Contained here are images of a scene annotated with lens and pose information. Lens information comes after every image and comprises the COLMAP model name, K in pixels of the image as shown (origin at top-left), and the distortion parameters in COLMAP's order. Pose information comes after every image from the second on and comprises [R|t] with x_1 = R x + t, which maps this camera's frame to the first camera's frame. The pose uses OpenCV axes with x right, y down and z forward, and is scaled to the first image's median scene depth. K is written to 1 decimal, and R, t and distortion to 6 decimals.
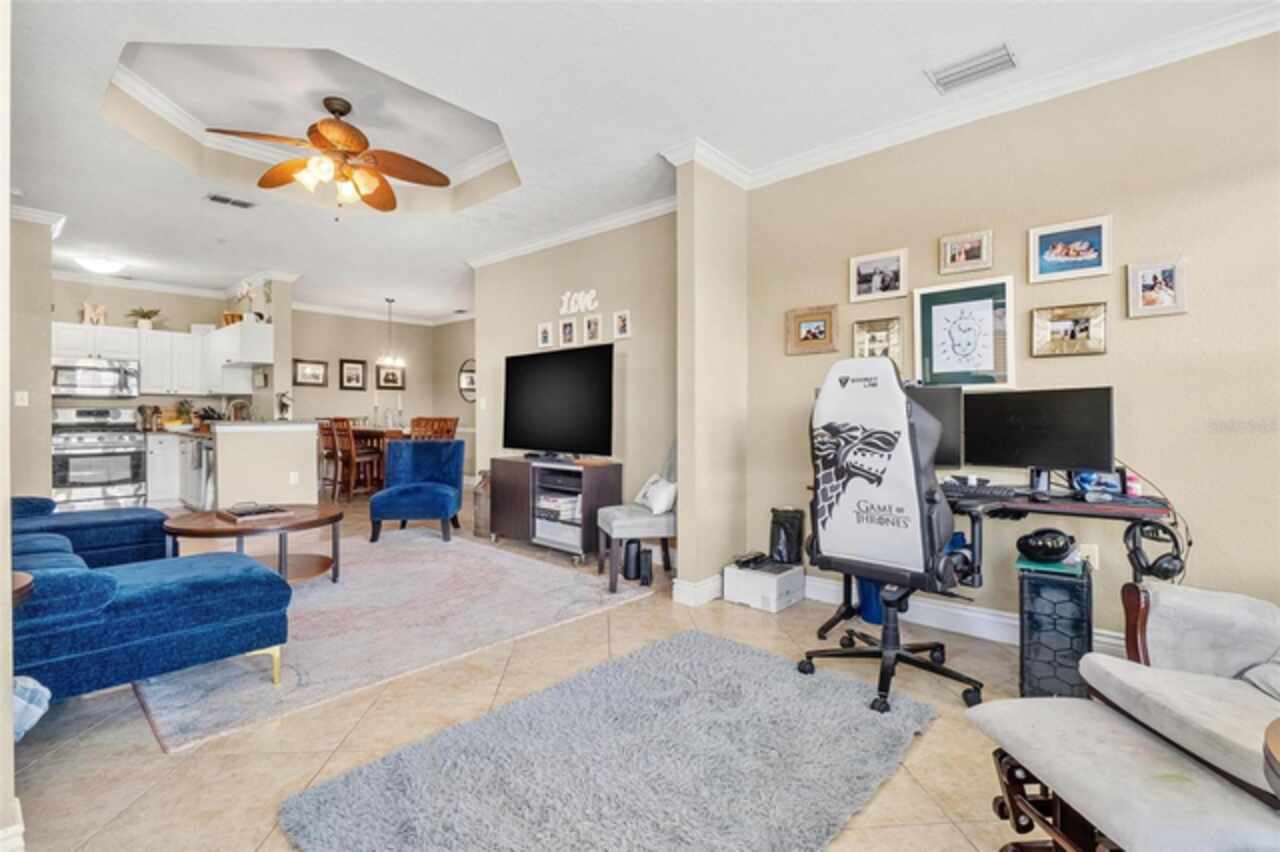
lens RADIAL K [[580.2, 0, 641.4], [0, 580.2, 407.6], [0, 0, 1]] dist [-0.001124, 0.000054]
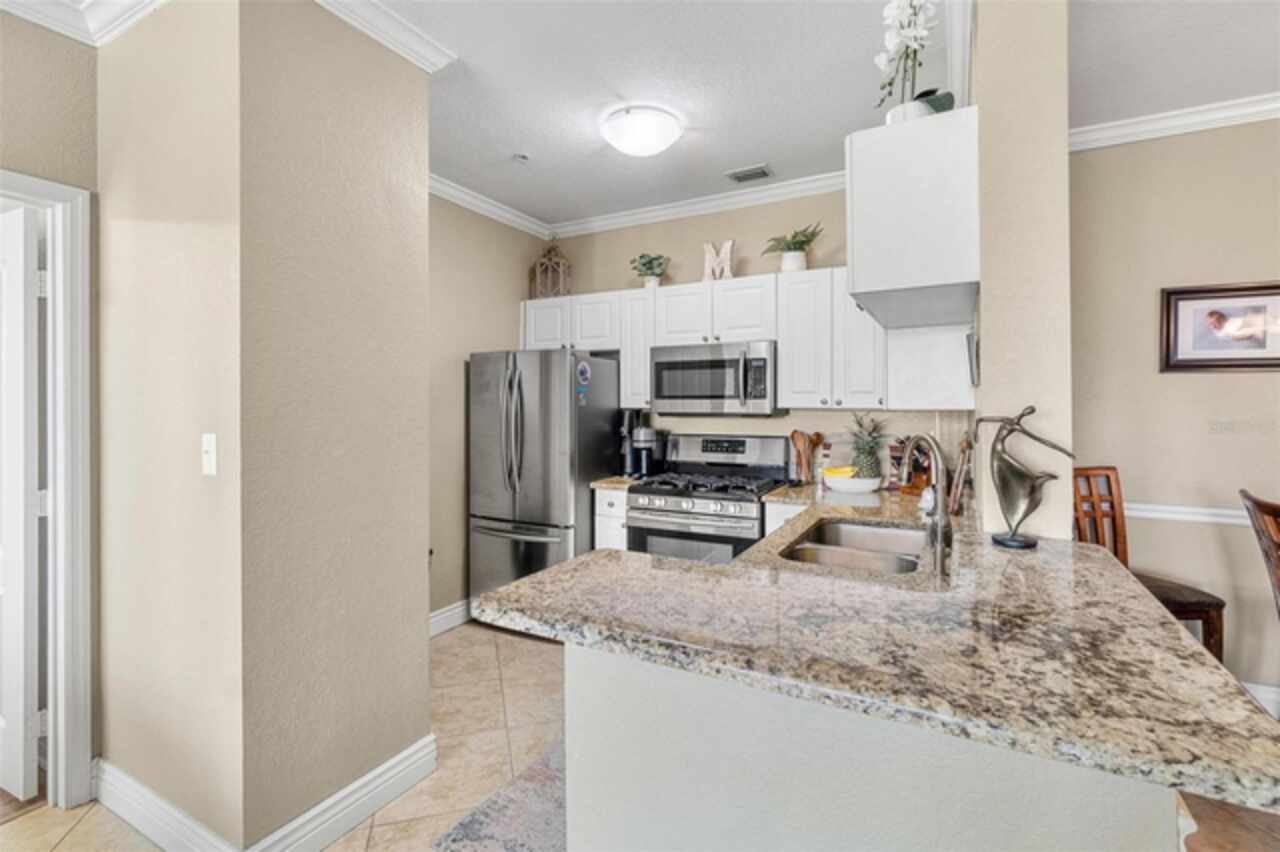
lens RADIAL K [[580.2, 0, 641.4], [0, 580.2, 407.6], [0, 0, 1]] dist [-0.001124, 0.000054]
pose [[0.223485, 0.001341, -0.974707, -0.422867], [0.012816, 0.999909, 0.004314, -0.027841], [0.974623, -0.013456, 0.223447, 0.782828]]
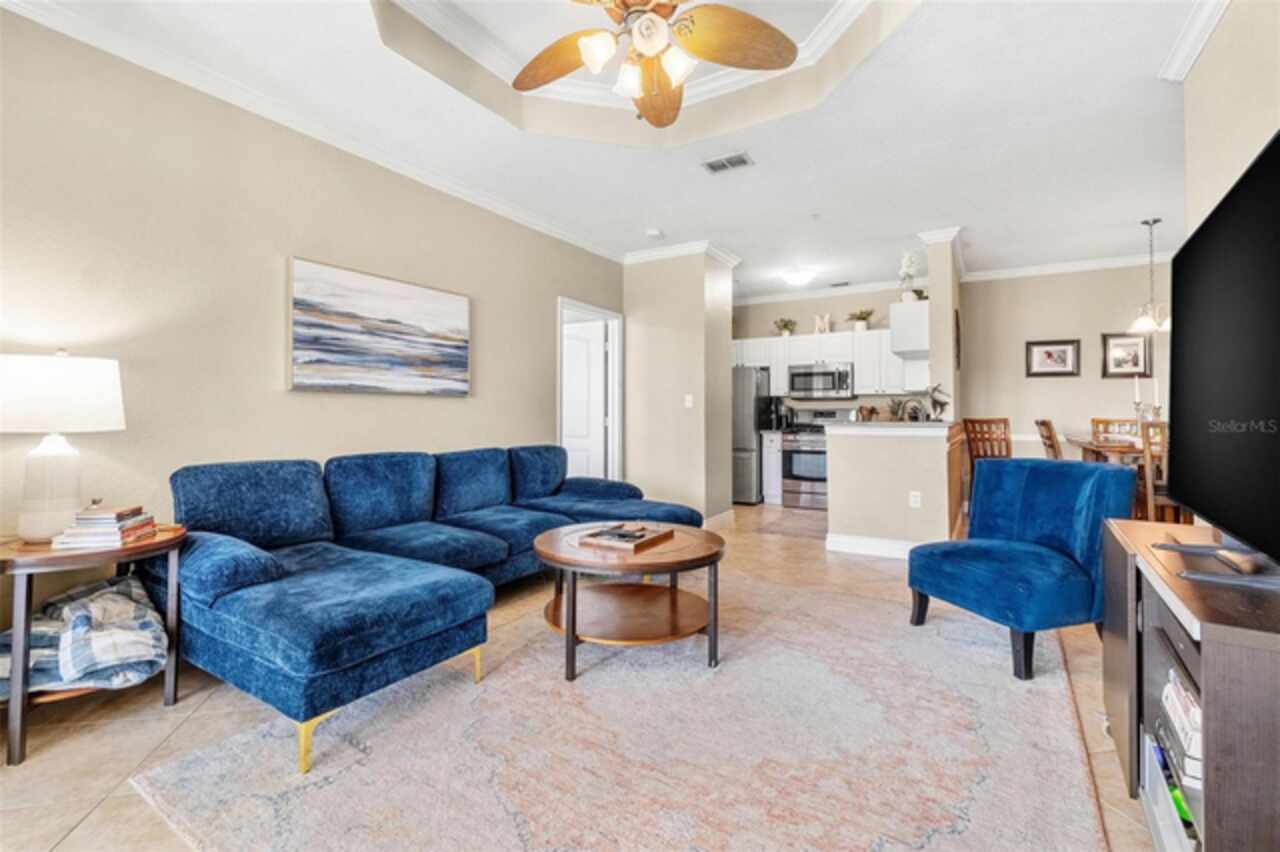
lens RADIAL K [[568.1, 0, 632.5], [0, 568.1, 405.8], [0, 0, 1]] dist [-0.000718, -0.000161]
pose [[0.163253, -0.017775, -0.986424, 0.055855], [0.008633, 0.999825, -0.016588, 0.008882], [0.986546, -0.005808, 0.163378, 0.453041]]
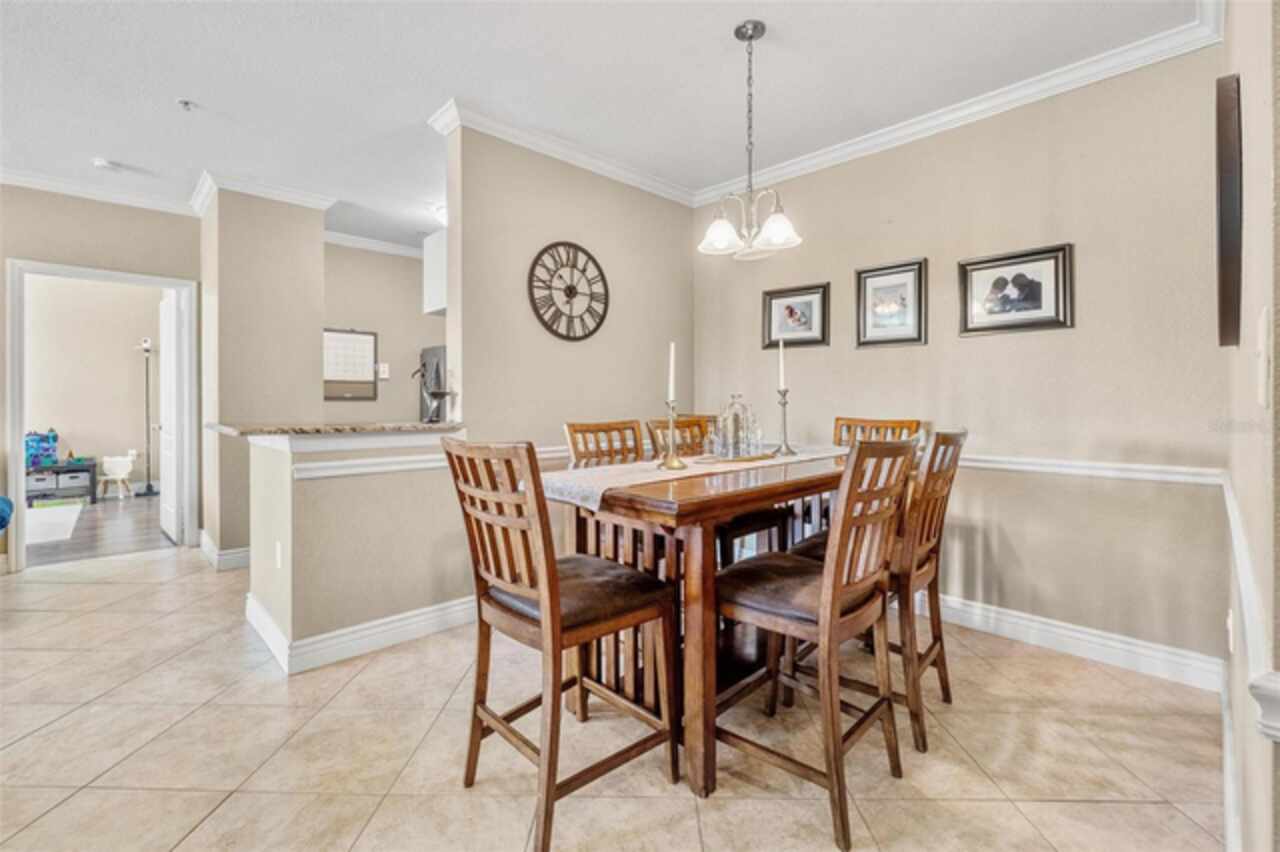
lens RADIAL K [[556.4, 0, 635.1], [0, 556.4, 405.4], [0, 0, 1]] dist [0.002165, 0.000219]
pose [[-0.087764, 0.009302, -0.996098, -0.170217], [0.009182, 0.999921, 0.008528, 0.003869], [0.996099, -0.008398, -0.087842, 1.139670]]
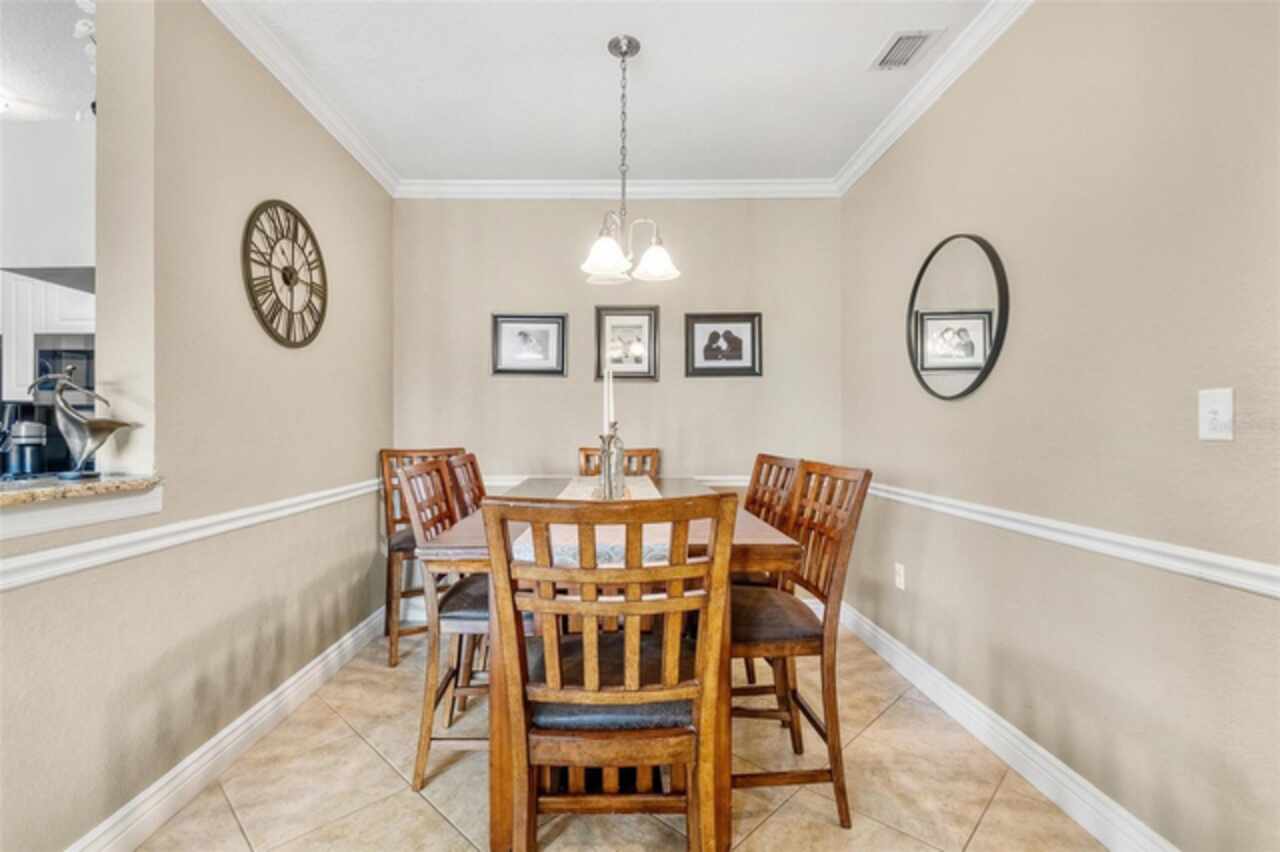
lens RADIAL K [[588.8, 0, 600.5], [0, 588.8, 426.1], [0, 0, 1]] dist [-0.002239, -0.000255]
pose [[0.645921, -0.005238, -0.763386, -0.262196], [0.009506, 0.999954, 0.001182, -0.000150], [0.763345, -0.008021, 0.645941, 0.949439]]
